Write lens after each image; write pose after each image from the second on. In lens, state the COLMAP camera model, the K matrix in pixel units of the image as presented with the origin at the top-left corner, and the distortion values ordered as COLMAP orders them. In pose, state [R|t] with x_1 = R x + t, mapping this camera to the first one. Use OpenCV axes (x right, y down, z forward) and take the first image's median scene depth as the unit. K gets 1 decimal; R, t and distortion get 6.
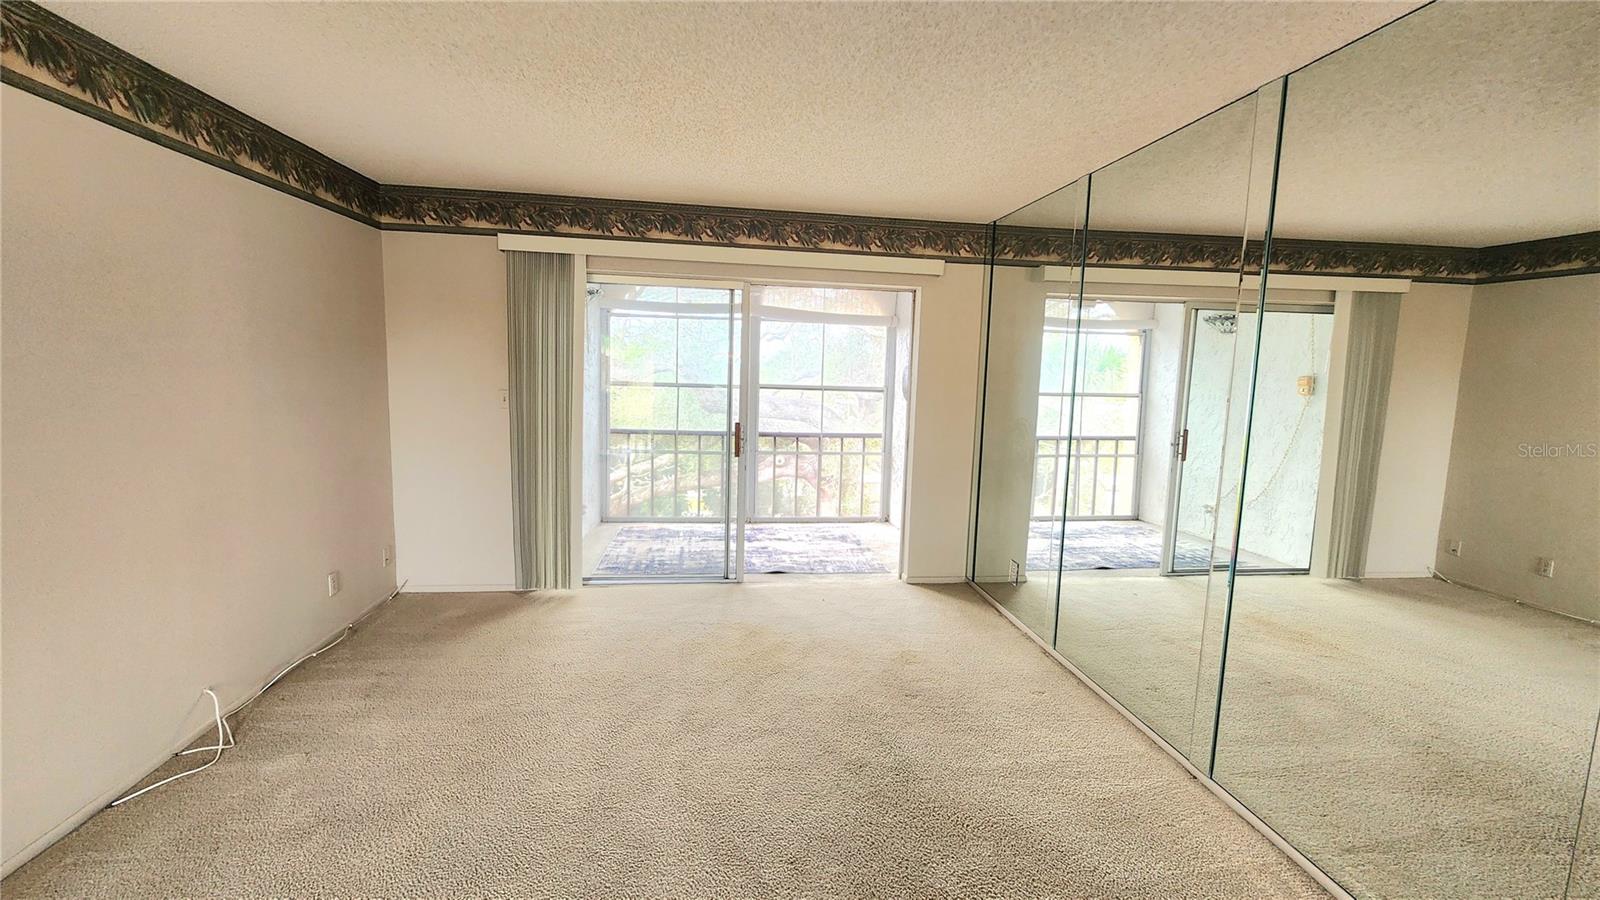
lens RADIAL K [[643.8, 0, 800.6], [0, 643.8, 441.3], [0, 0, 1]] dist [-0.012961, -0.000660]
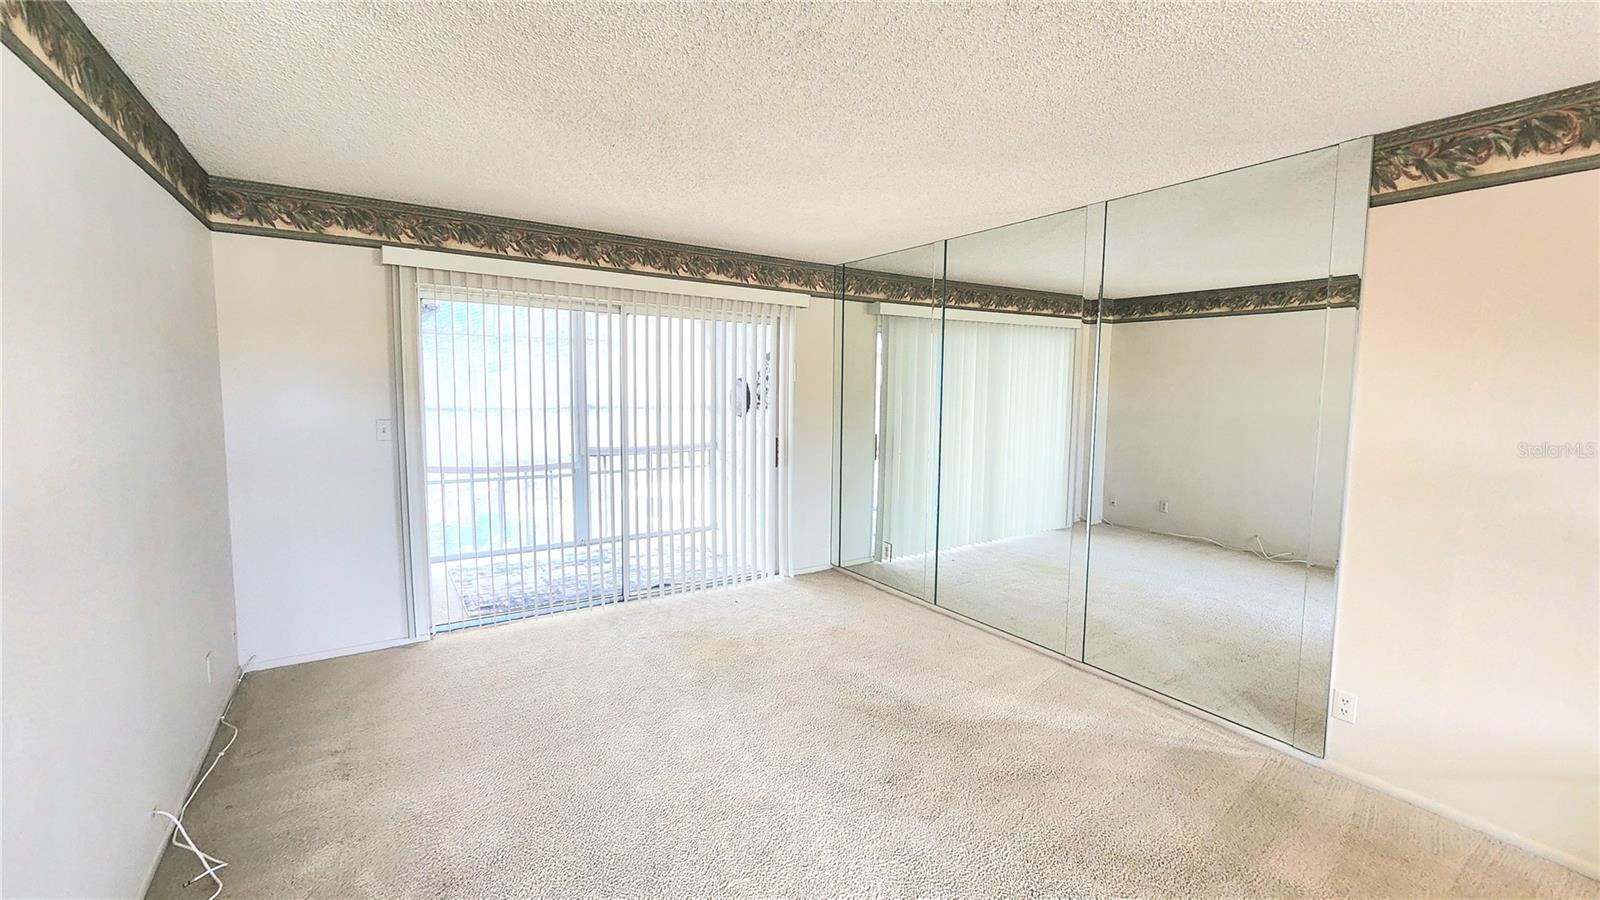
lens RADIAL K [[643.7, 0, 795.2], [0, 643.7, 444.4], [0, 0, 1]] dist [-0.016583, -0.000080]
pose [[0.900694, -0.056374, 0.430782, -0.332289], [0.063619, 0.997971, -0.002417, -0.008110], [-0.429771, 0.029583, 0.902453, -0.041550]]
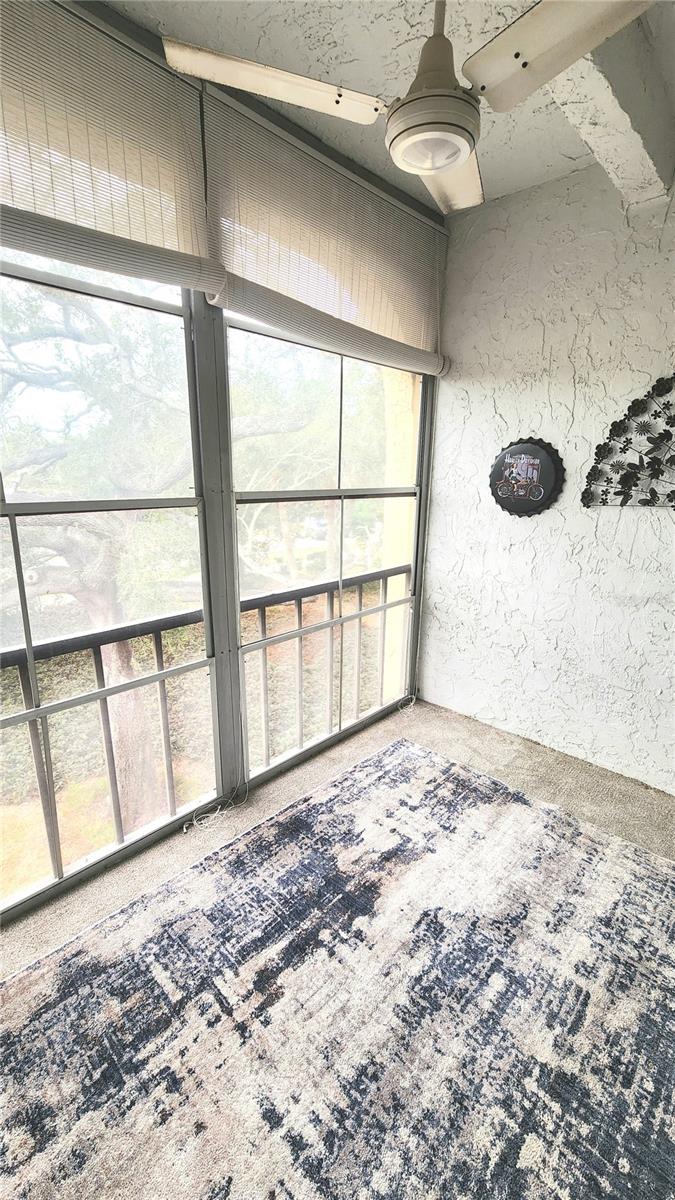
lens RADIAL K [[491.7, 0, 337.5], [0, 491.7, 600.0], [0, 0, 1]] dist [-0.002952, -0.000587]
pose [[0.790055, -0.177465, 0.586788, -0.336350], [0.070808, 0.977193, 0.200201, -0.129179], [-0.608933, -0.116620, 0.784602, 1.144332]]
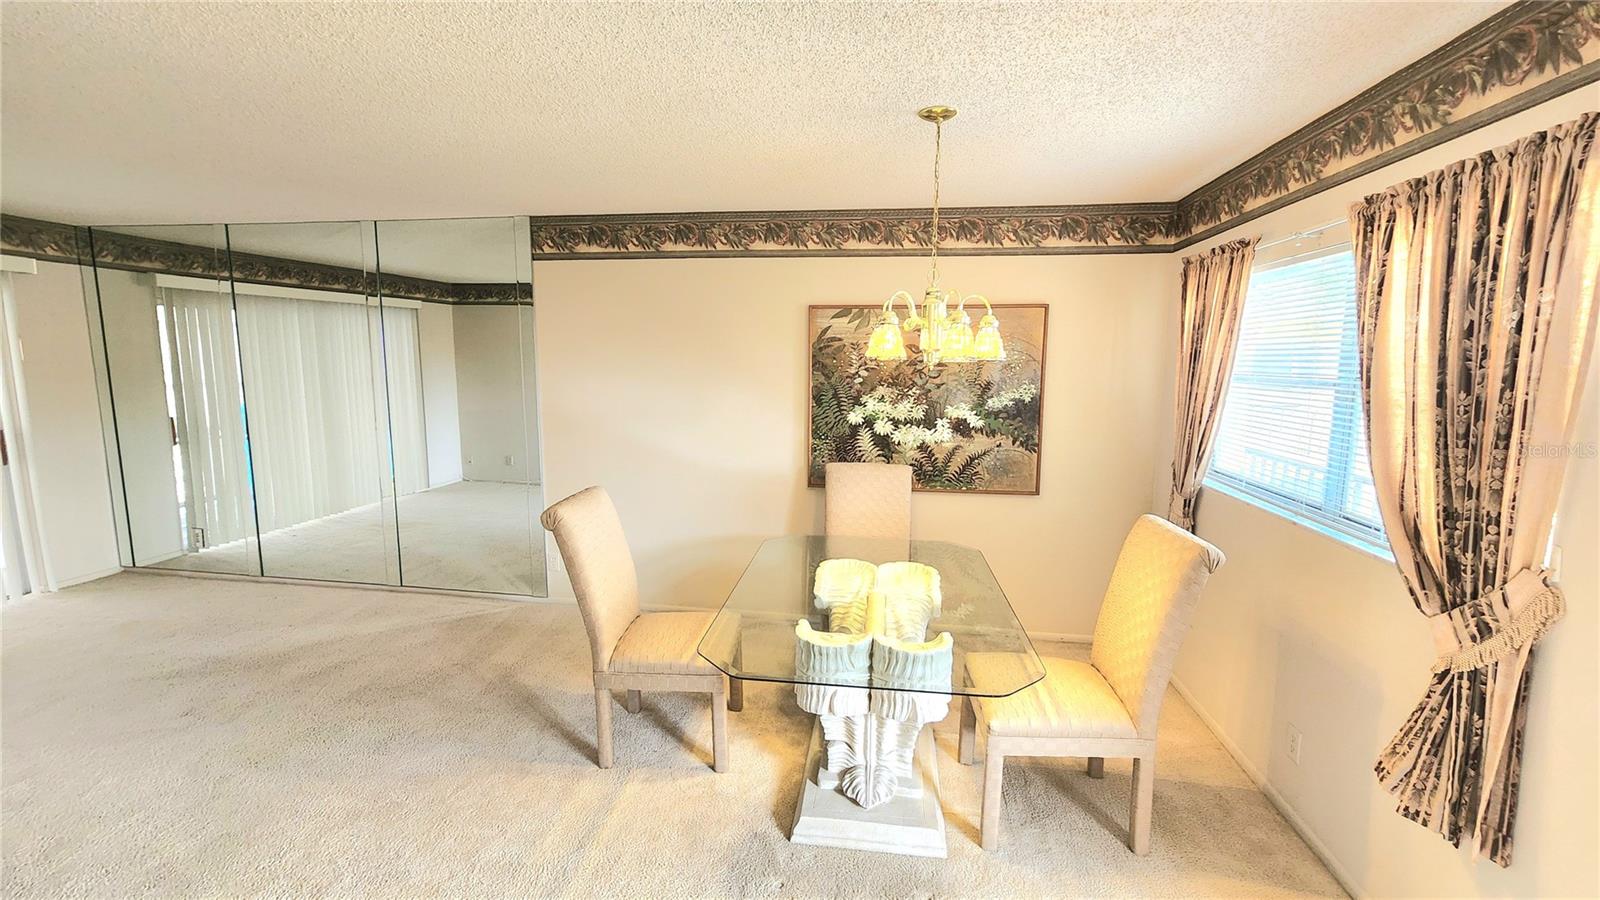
lens RADIAL K [[645.2, 0, 786.0], [0, 645.2, 447.4], [0, 0, 1]] dist [-0.001006, 0.000414]
pose [[0.275214, -0.154672, 0.948859, -0.460631], [0.106924, 0.985774, 0.129676, 0.000005], [-0.955419, 0.065767, 0.287837, -0.386624]]
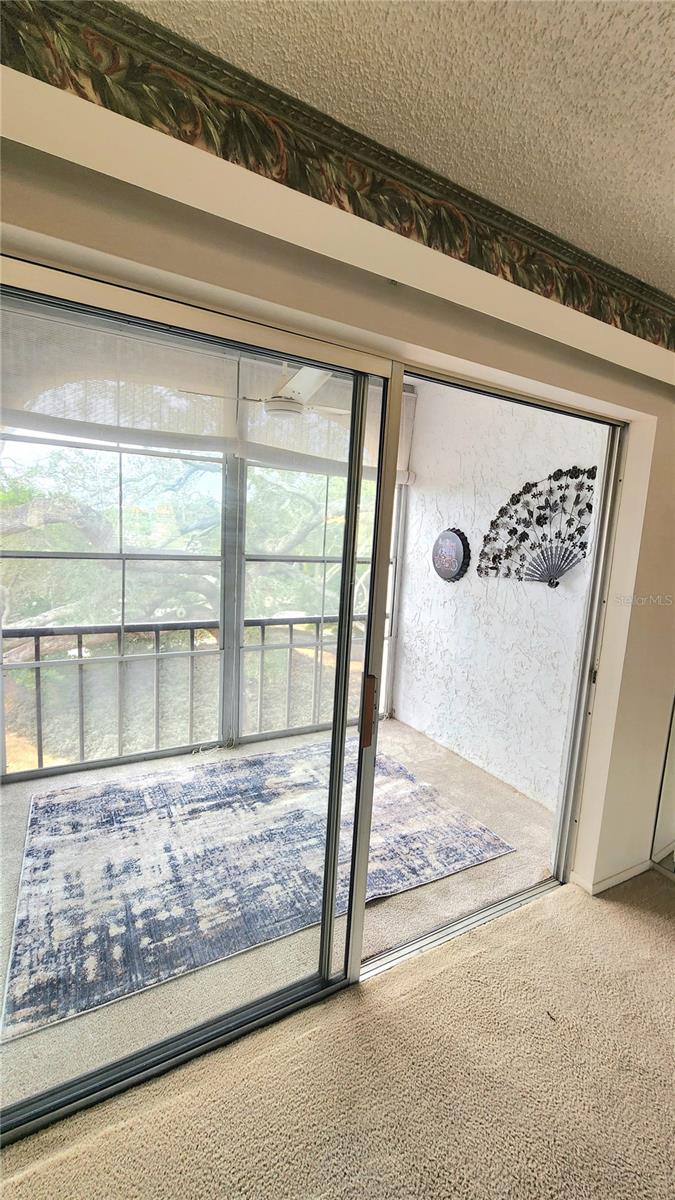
lens RADIAL K [[490.1, 0, 334.8], [0, 490.1, 598.4], [0, 0, 1]] dist [0.000469, -0.000396]
pose [[0.937862, -0.028387, 0.345845, -0.257821], [0.011409, 0.998632, 0.051031, -0.108224], [-0.346820, -0.043914, 0.936903, 0.742422]]
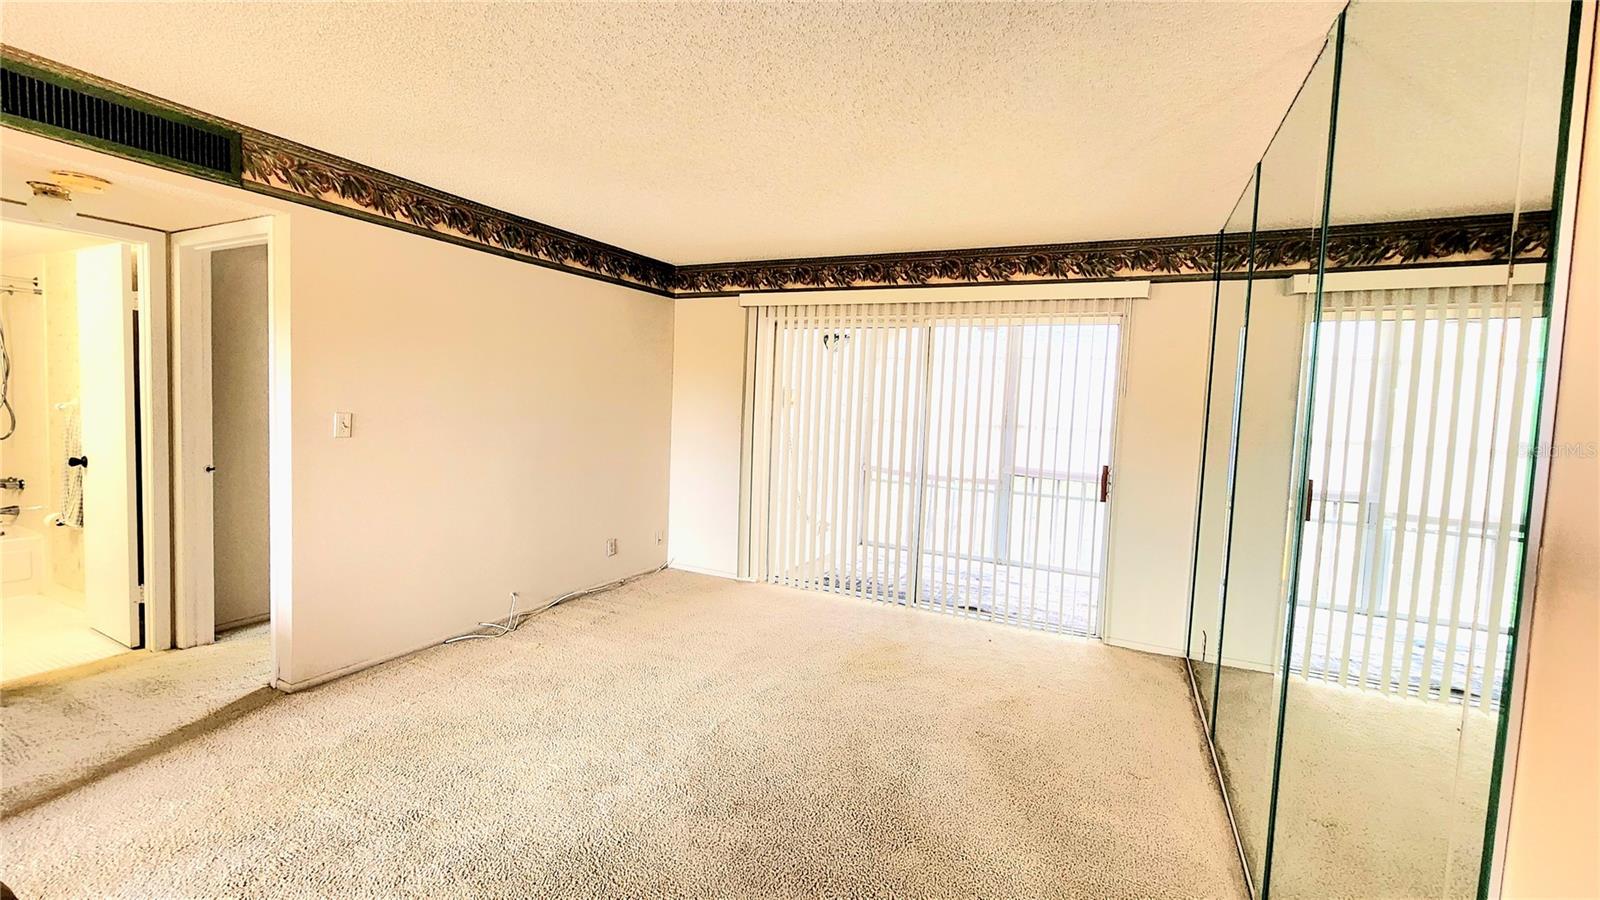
lens RADIAL K [[653.5, 0, 800.1], [0, 653.5, 444.1], [0, 0, 1]] dist [0.000469, -0.000396]
pose [[0.830780, 0.042112, -0.555006, 0.344178], [-0.079532, 0.995883, -0.043486, 0.020195], [0.550890, 0.080268, 0.830709, 0.005675]]
